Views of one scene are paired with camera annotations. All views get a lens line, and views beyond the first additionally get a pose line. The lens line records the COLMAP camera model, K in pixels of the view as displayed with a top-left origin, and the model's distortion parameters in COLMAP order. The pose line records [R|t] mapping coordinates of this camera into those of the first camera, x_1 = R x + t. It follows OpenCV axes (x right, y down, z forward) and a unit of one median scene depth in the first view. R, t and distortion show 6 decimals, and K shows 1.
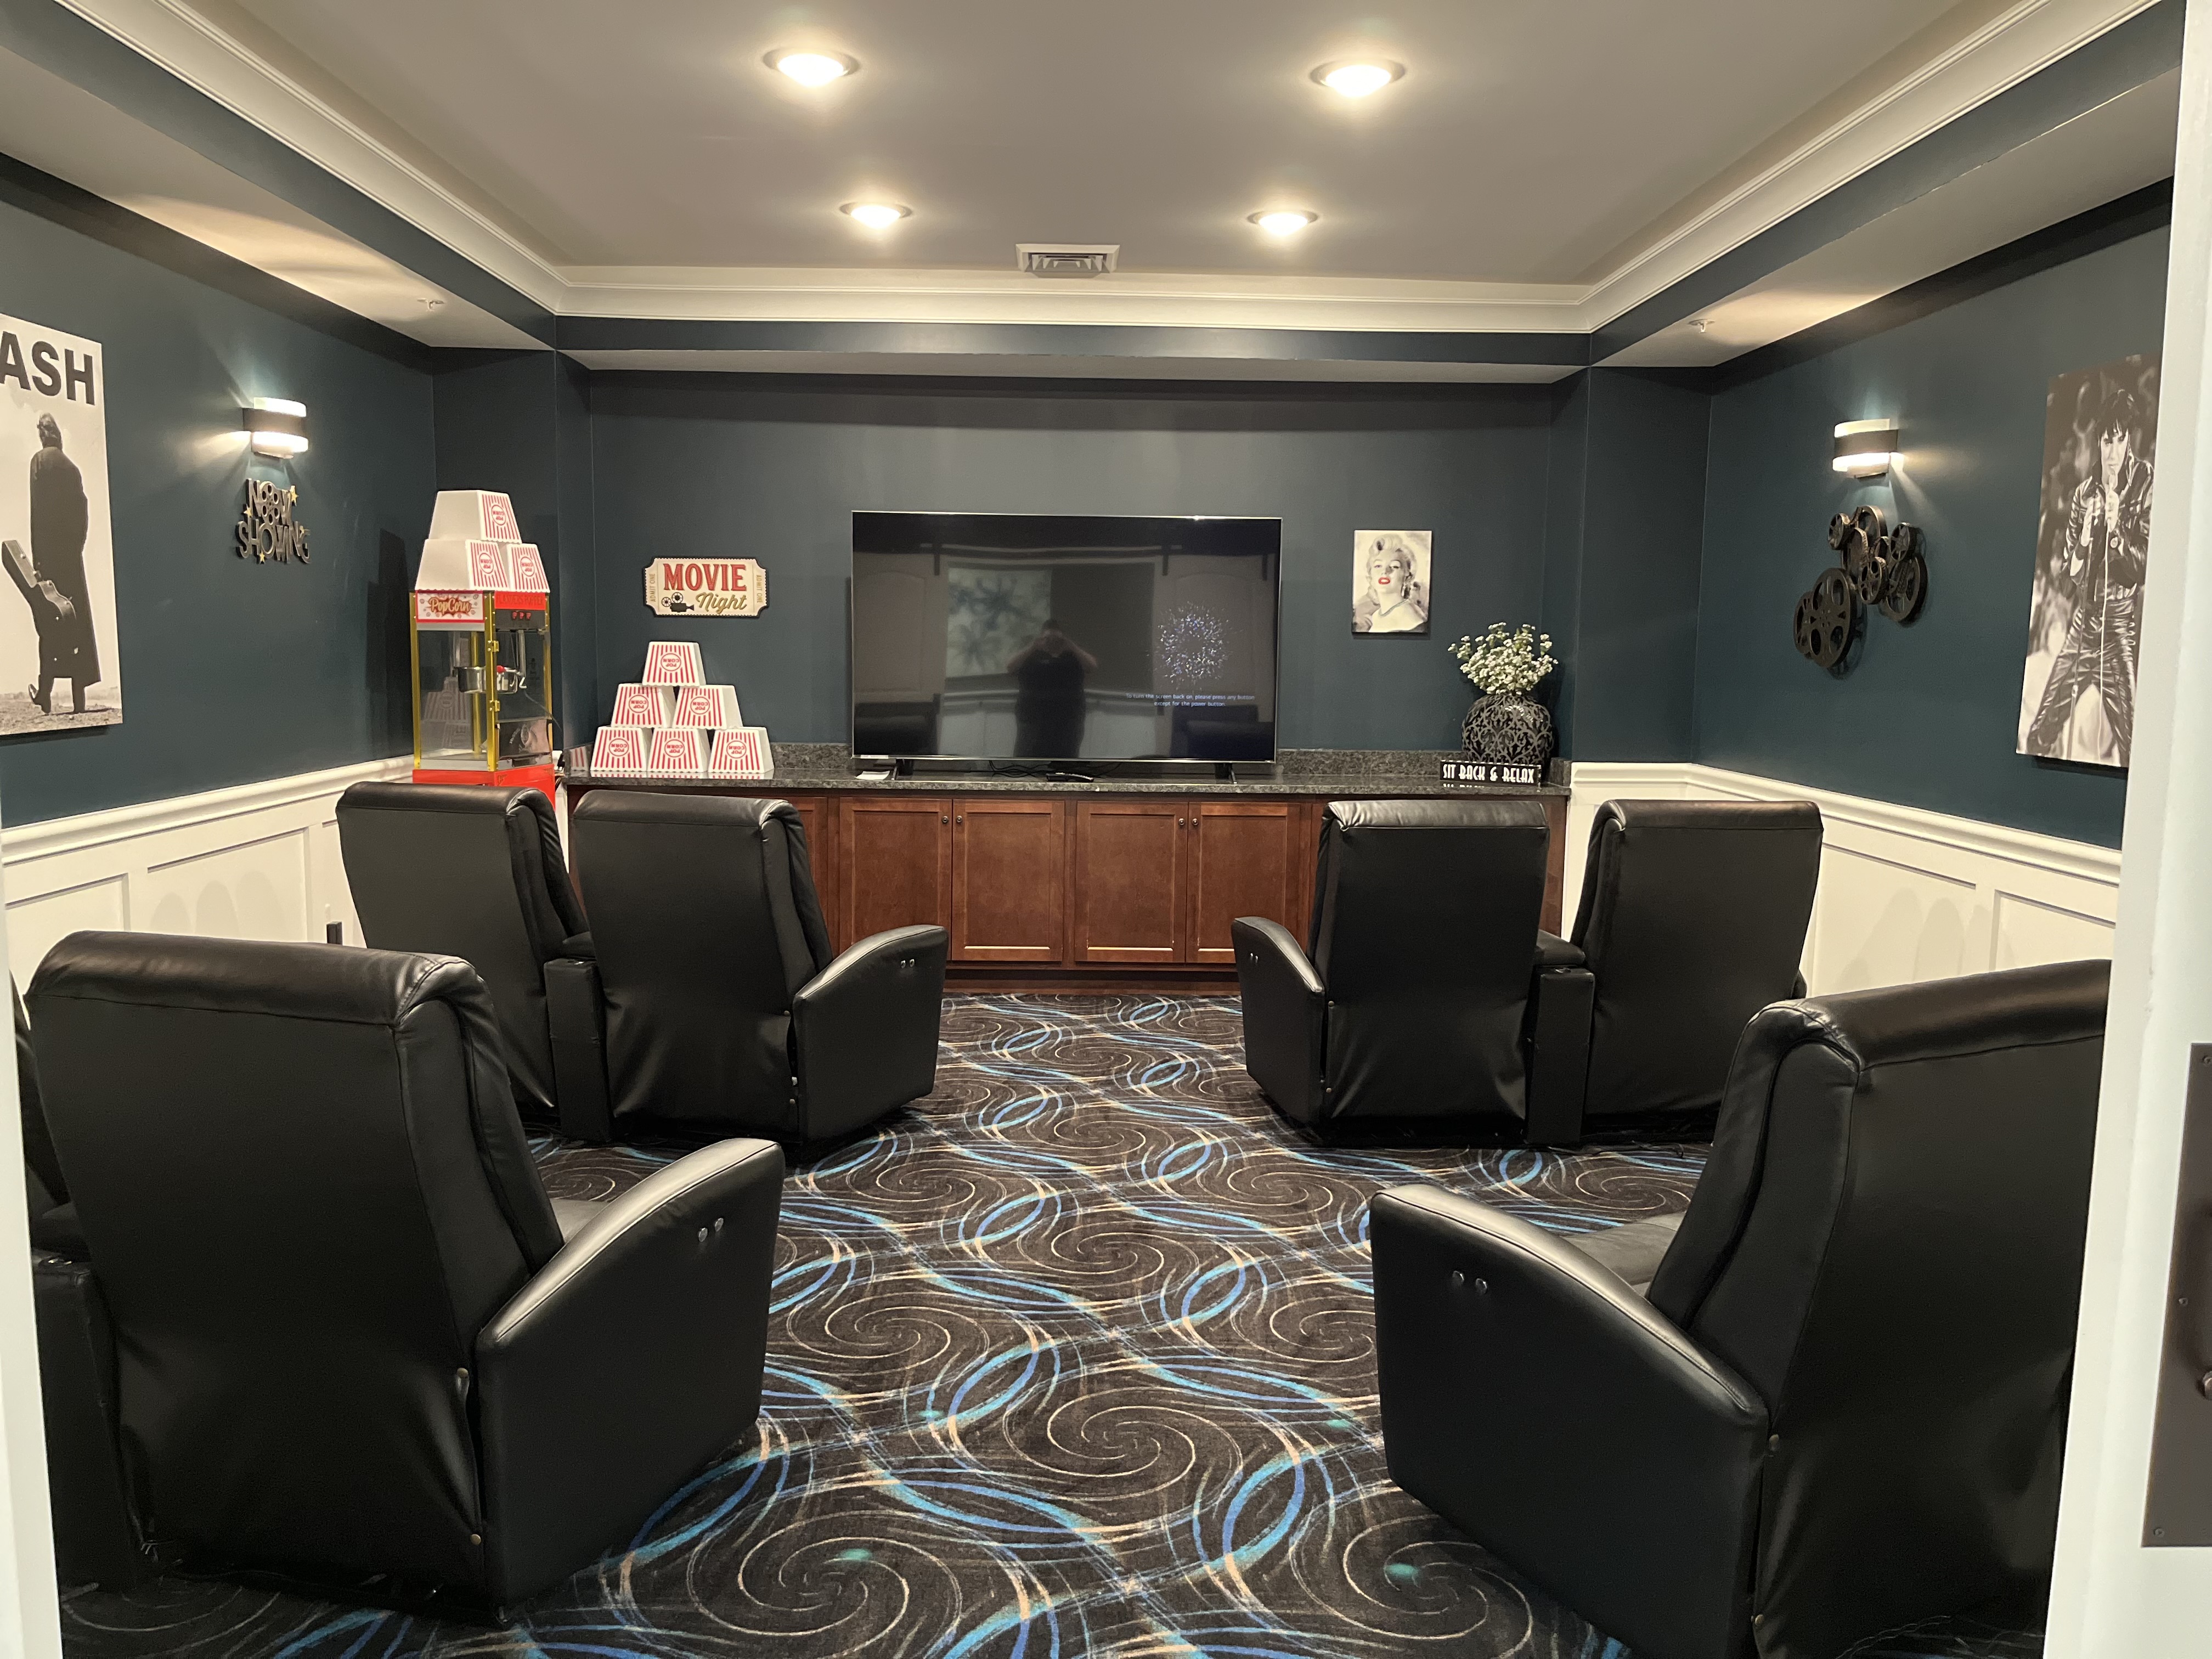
lens RADIAL K [[1669.4, 0, 1093.2], [0, 1669.4, 823.8], [0, 0, 1]] dist [0.051209, -0.101402]
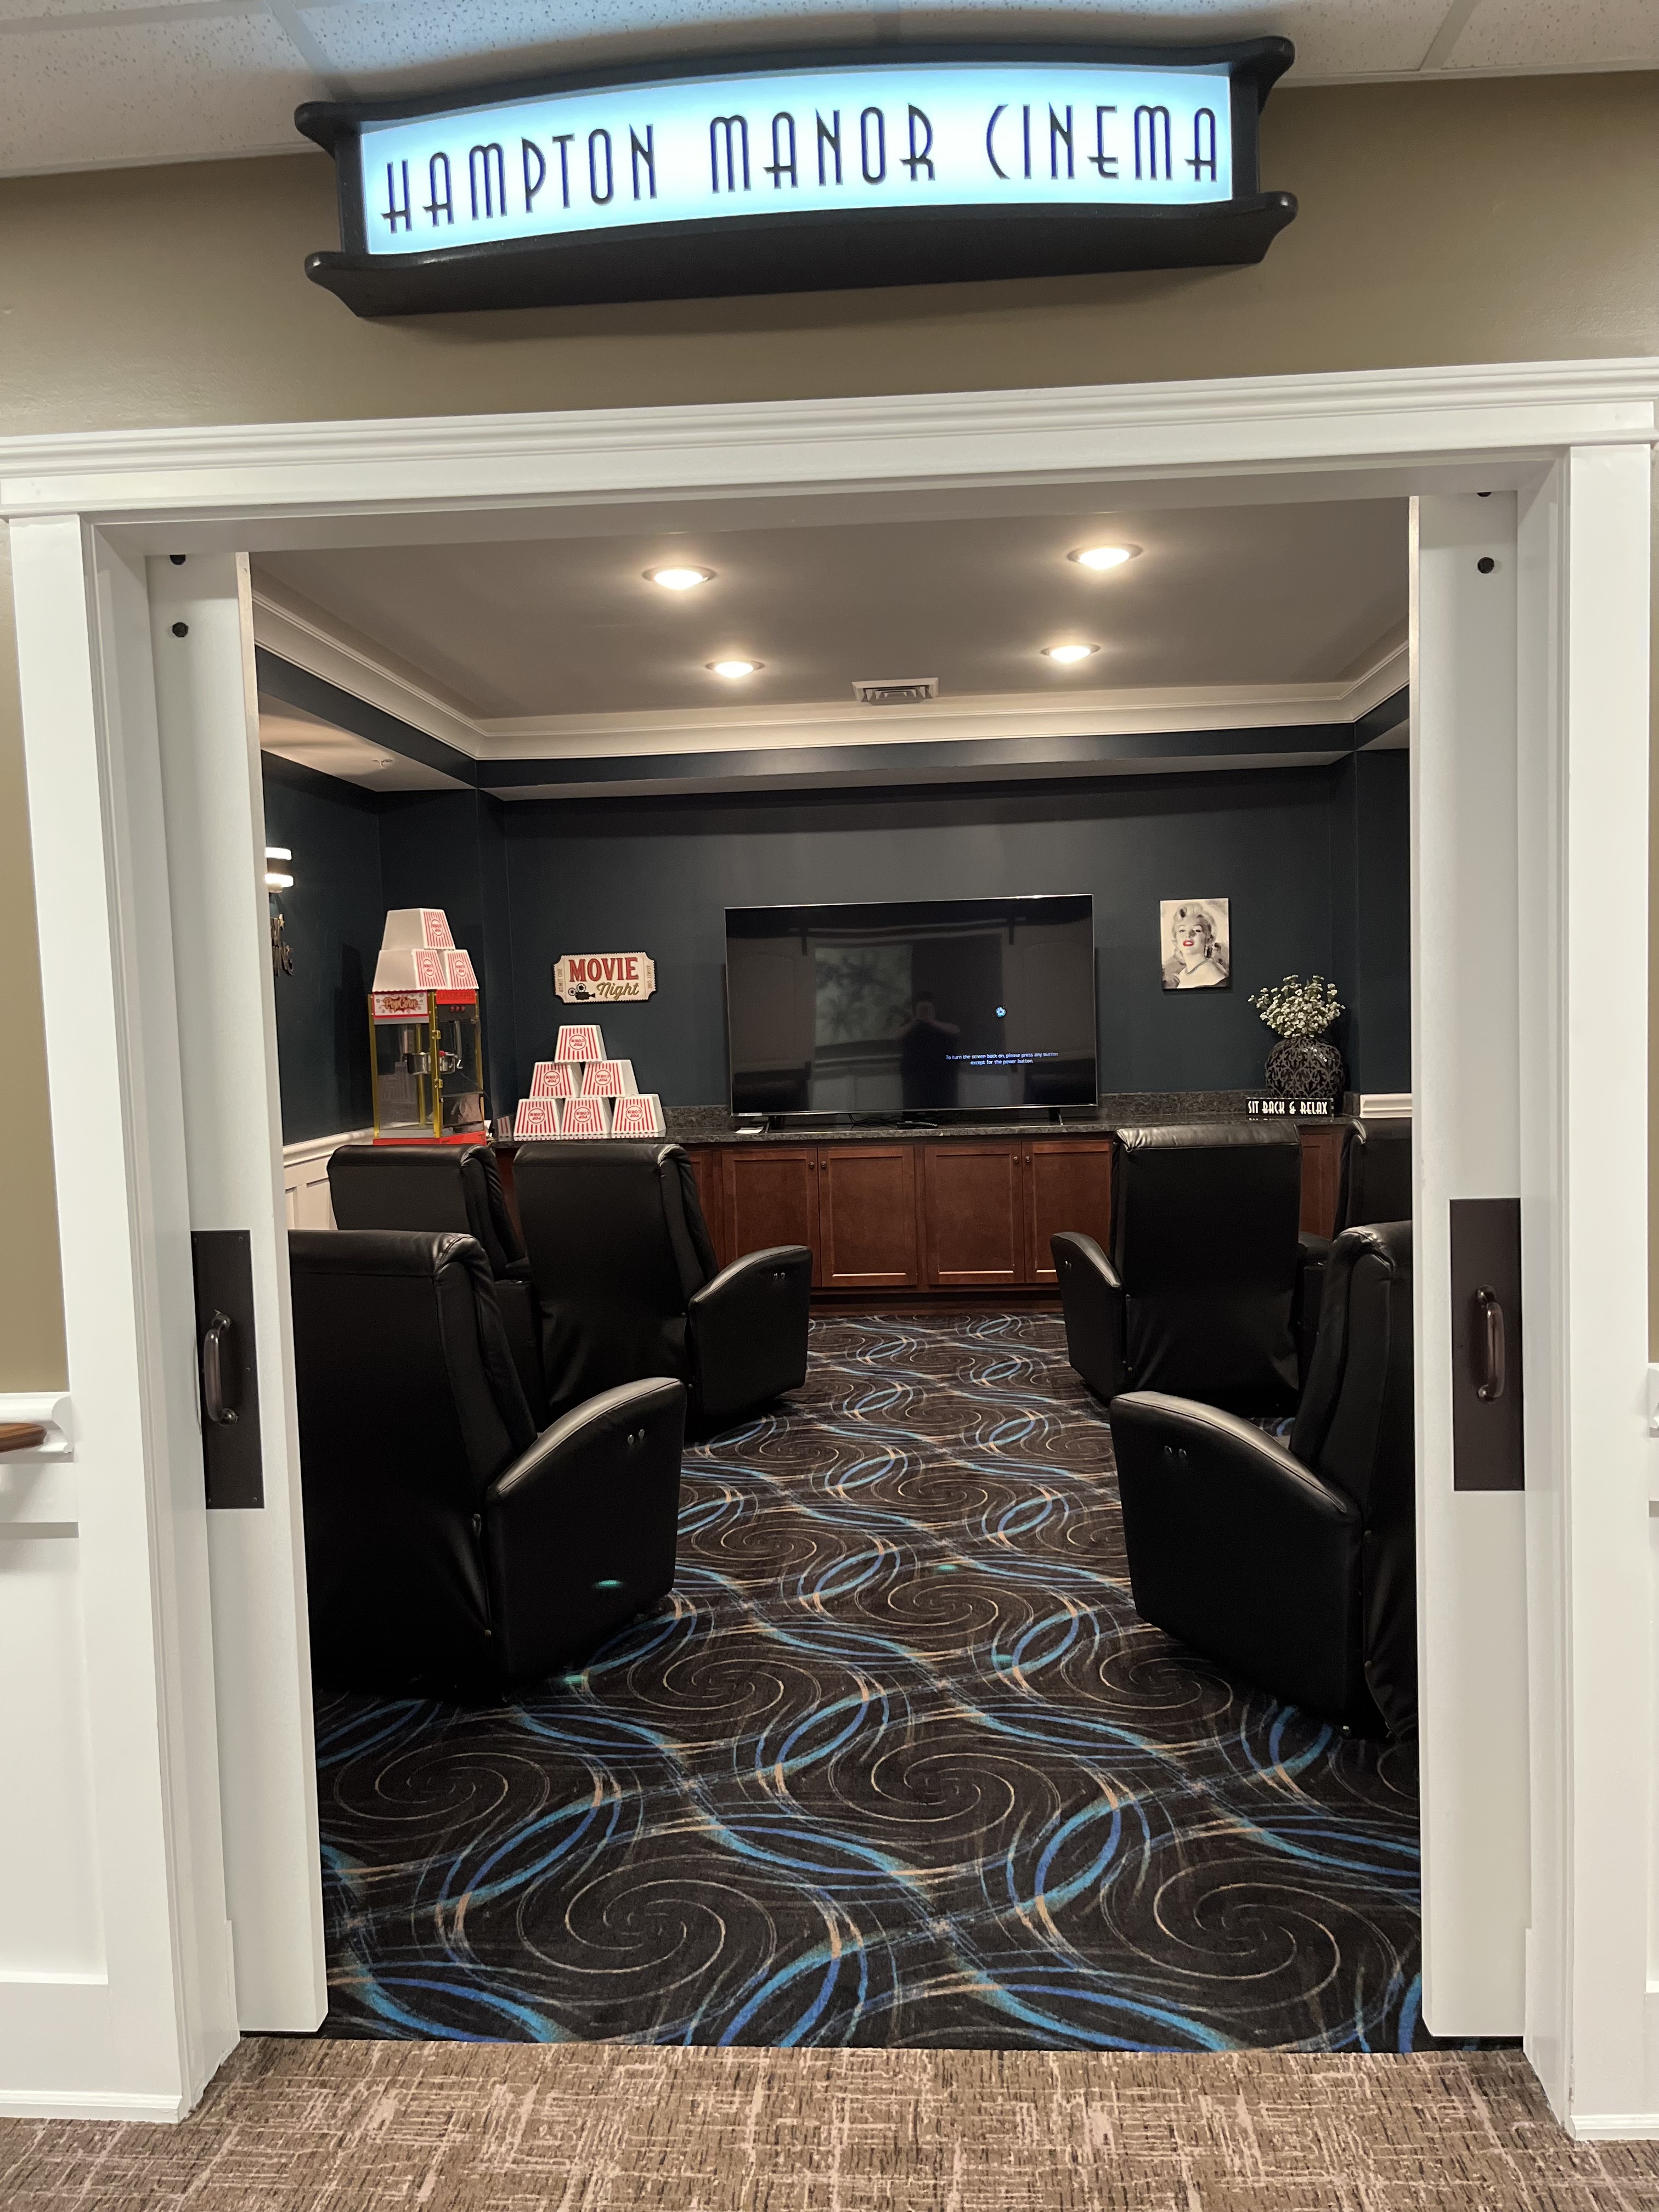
lens RADIAL K [[1669.4, 0, 829.5], [0, 1669.4, 1106.0], [0, 0, 1]] dist [0.051209, -0.101402]
pose [[0.995290, -0.041107, -0.087799, 0.029569], [0.036463, 0.997883, -0.053854, 0.020518], [0.089827, 0.050399, 0.994681, -0.171591]]
